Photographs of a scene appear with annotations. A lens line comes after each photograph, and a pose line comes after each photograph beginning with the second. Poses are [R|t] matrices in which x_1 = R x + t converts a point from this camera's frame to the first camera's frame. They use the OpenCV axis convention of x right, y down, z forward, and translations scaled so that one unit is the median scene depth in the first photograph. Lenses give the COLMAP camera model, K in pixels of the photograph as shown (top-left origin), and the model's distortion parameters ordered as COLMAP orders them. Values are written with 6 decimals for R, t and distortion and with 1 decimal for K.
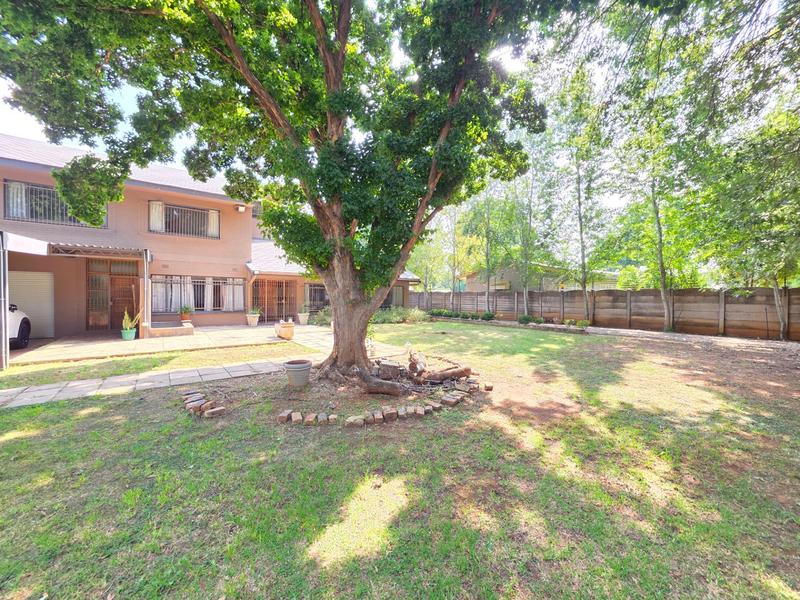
lens RADIAL K [[319.2, 0, 399.6], [0, 319.2, 299.5], [0, 0, 1]] dist [-0.000567, 0.000007]
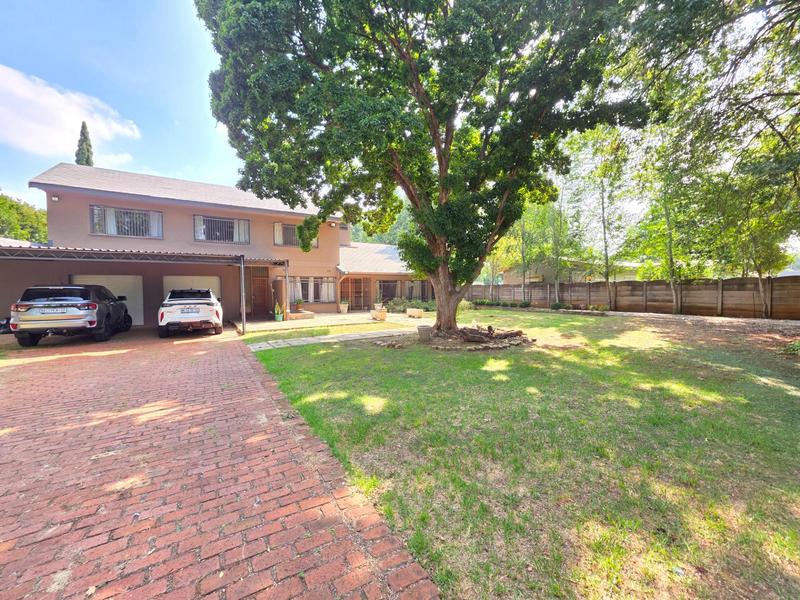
lens RADIAL K [[319.2, 0, 400.7], [0, 319.2, 299.4], [0, 0, 1]] dist [-0.000567, 0.000007]
pose [[0.996551, -0.013711, -0.081846, -0.125952], [0.015349, 0.999694, 0.019421, 0.003694], [0.081555, -0.020610, 0.996456, -0.332516]]
